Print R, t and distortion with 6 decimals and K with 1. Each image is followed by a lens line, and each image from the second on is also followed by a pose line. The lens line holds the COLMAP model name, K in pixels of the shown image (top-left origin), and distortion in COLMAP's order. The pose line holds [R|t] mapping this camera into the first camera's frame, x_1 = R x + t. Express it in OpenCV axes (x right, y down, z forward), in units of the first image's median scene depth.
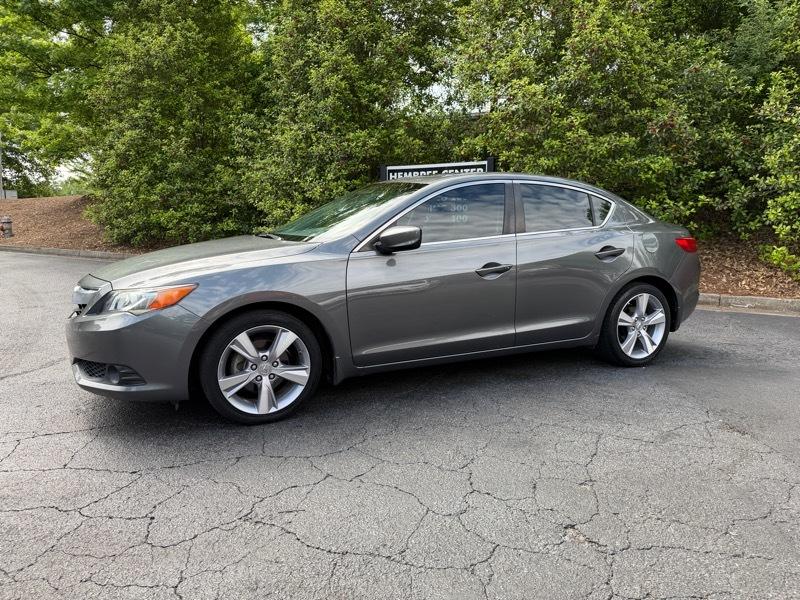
lens RADIAL K [[550.1, 0, 400.0], [0, 550.1, 300.0], [0, 0, 1]] dist [0.061312, -0.083585]
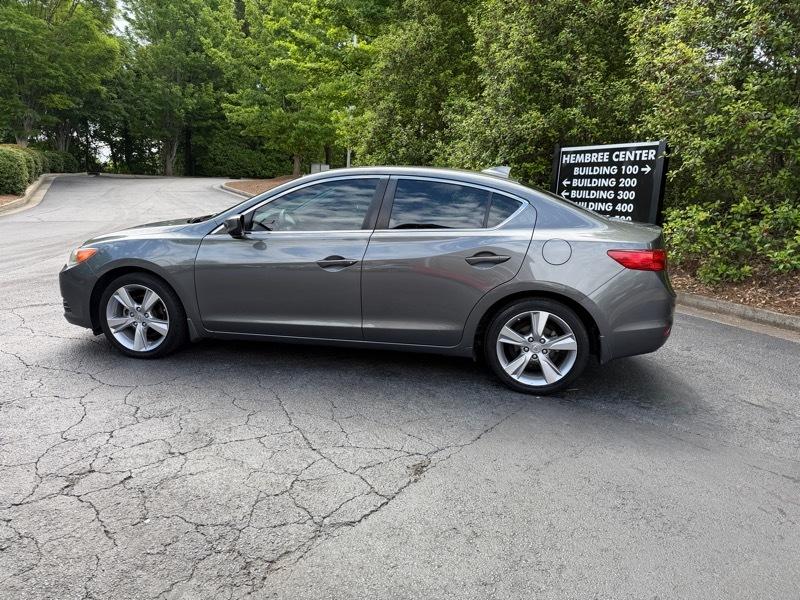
lens RADIAL K [[550.4, 0, 395.0], [0, 550.4, 298.7], [0, 0, 1]] dist [0.048600, -0.069215]
pose [[0.816202, 0.139370, -0.560705, 0.389901], [-0.117317, 0.990231, 0.075359, -0.036172], [0.565730, 0.004272, 0.824580, 0.095237]]
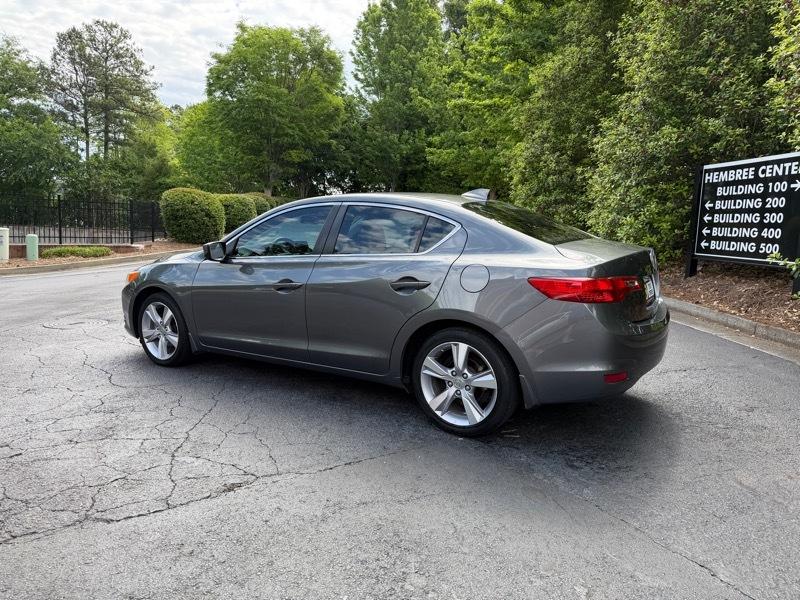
lens RADIAL K [[550.4, 0, 395.0], [0, 550.4, 298.7], [0, 0, 1]] dist [0.048600, -0.069215]
pose [[0.533205, 0.123670, -0.836898, 0.549632], [-0.130167, 0.989470, 0.063283, -0.058147], [0.835912, 0.075194, 0.543688, 0.268515]]
